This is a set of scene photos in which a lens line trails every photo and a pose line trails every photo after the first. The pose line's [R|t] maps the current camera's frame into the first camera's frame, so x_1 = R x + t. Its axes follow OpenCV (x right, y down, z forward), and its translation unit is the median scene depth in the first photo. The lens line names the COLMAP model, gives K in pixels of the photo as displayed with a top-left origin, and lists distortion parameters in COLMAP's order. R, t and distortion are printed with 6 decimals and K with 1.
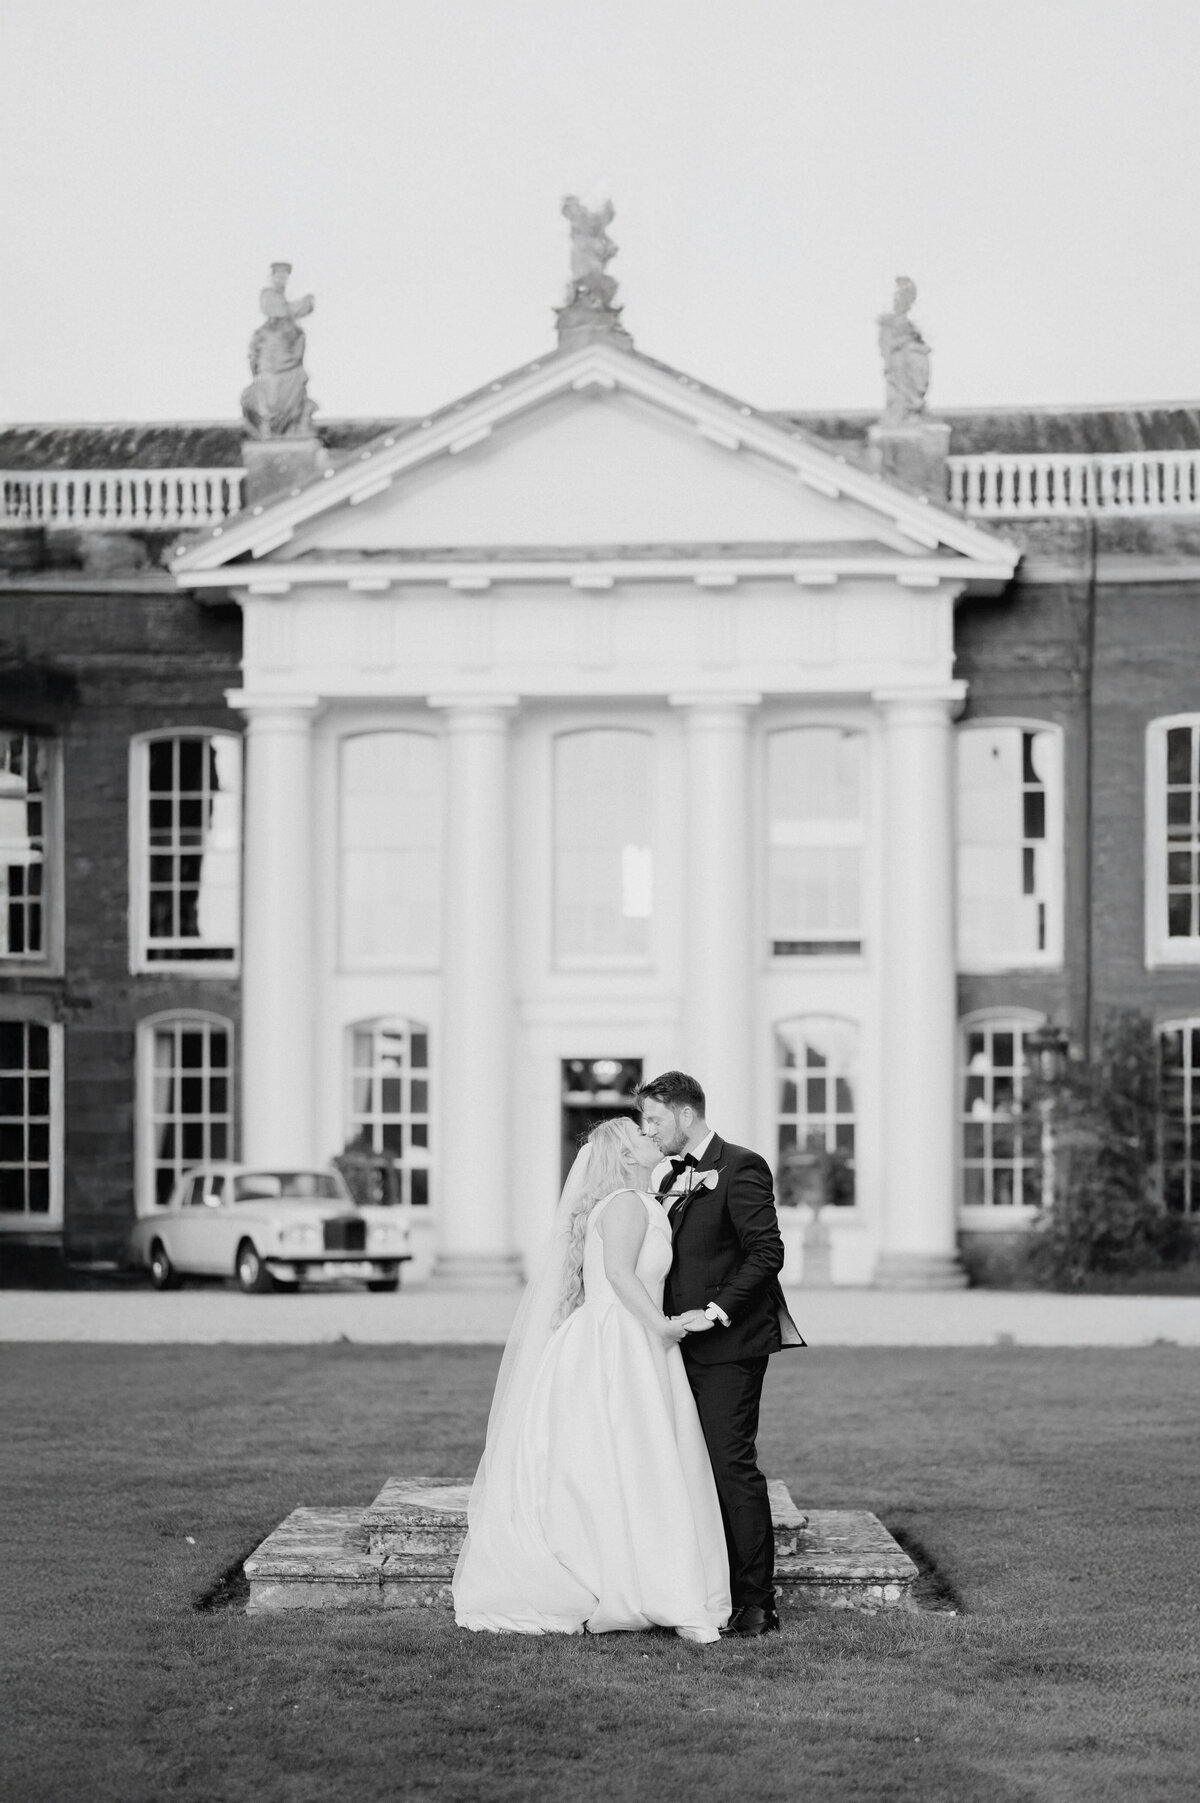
lens RADIAL K [[4286.4, 0, 666.7], [0, 4286.4, 899.1], [0, 0, 1]] dist [0.048074, 0.210464]
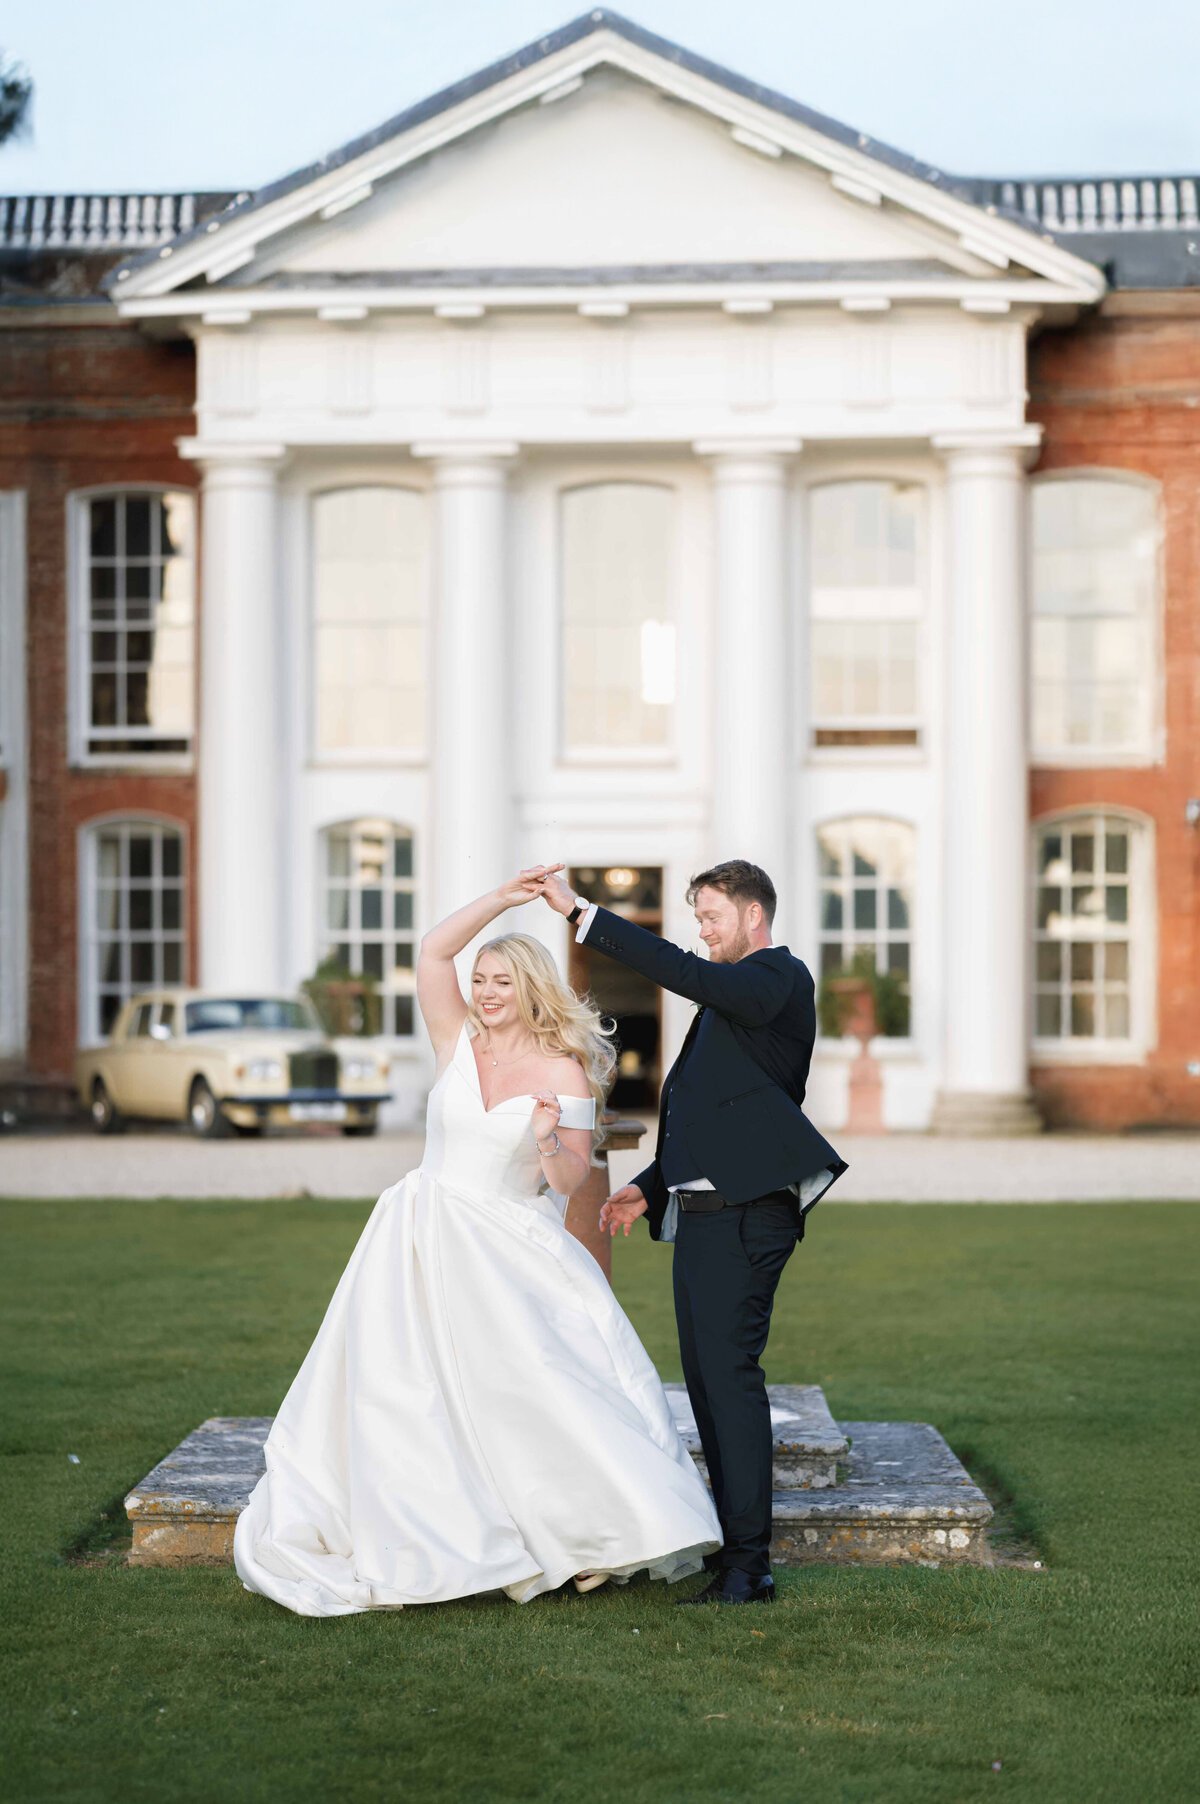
lens RADIAL K [[4296.3, 0, 600.0], [0, 4296.3, 902.0], [0, 0, 1]] dist [0.079897, -0.039782]
pose [[0.999617, -0.000741, -0.027675, 0.005710], [0.001868, 0.999170, 0.040701, 0.009267], [0.027622, -0.040738, 0.998788, 0.139467]]
